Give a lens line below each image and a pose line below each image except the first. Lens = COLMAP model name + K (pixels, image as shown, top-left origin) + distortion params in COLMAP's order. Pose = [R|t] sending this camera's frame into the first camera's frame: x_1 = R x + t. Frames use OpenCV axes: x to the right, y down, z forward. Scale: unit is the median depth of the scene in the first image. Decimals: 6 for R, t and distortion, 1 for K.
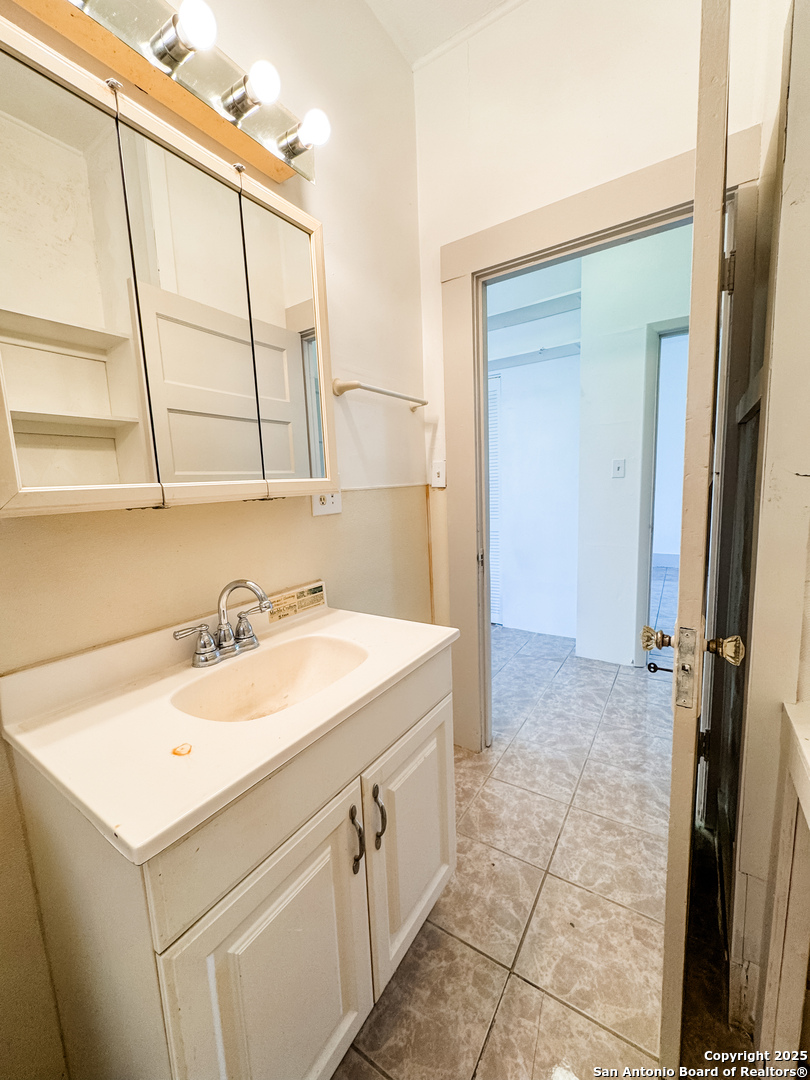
lens RADIAL K [[431.9, 0, 405.0], [0, 431.9, 540.0], [0, 0, 1]] dist [-0.003420, 0.000003]
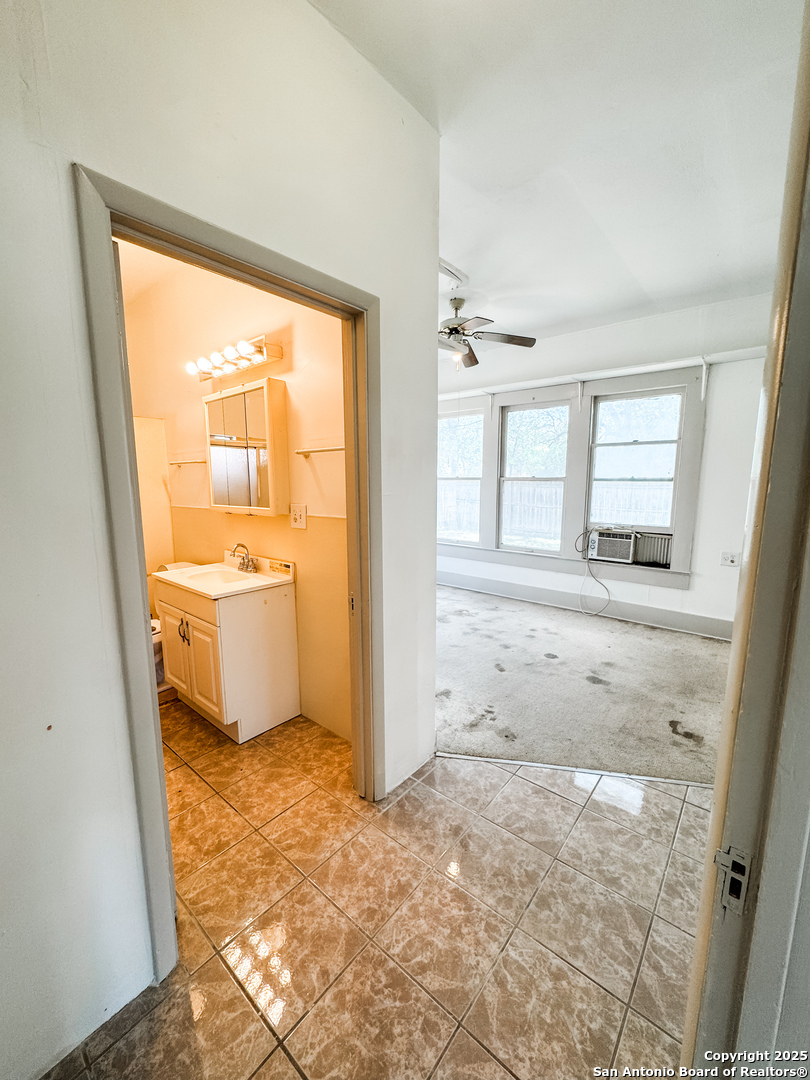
lens RADIAL K [[431.9, 0, 405.0], [0, 431.9, 540.0], [0, 0, 1]] dist [-0.003420, 0.000003]
pose [[-0.121003, 0.184908, -0.975278, 1.310400], [-0.122691, 0.972178, 0.199543, -0.368053], [0.985041, 0.143804, -0.094950, 1.422424]]
